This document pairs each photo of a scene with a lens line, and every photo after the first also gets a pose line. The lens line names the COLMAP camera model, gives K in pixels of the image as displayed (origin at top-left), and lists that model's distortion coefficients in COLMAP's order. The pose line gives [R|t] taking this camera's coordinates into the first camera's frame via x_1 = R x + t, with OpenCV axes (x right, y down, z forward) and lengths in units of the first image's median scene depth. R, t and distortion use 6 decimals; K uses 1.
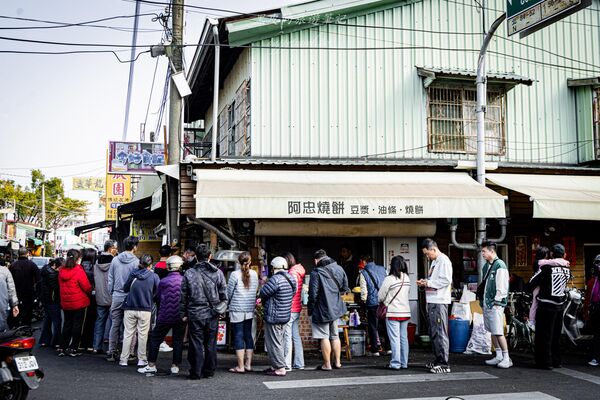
lens RADIAL K [[630.2, 0, 300.1], [0, 630.2, 202.3], [0, 0, 1]] dist [0.028288, 0.000000]
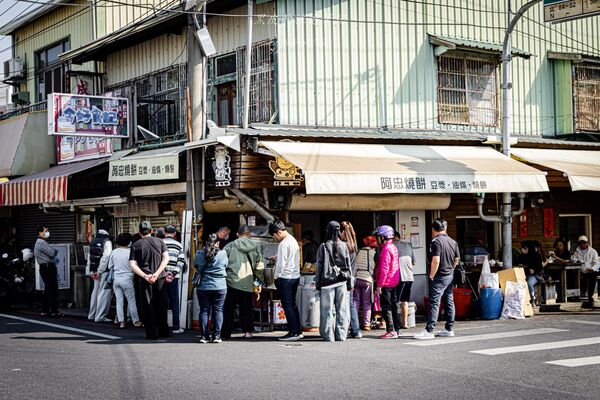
lens RADIAL K [[984.8, 0, 300.1], [0, 984.8, 198.9], [0, 0, 1]] dist [0.058605, 0.000000]
pose [[0.928122, -0.005395, 0.372238, -0.625113], [-0.012057, 0.998935, 0.044538, -0.030613], [-0.372082, -0.045825, 0.927068, -0.377682]]
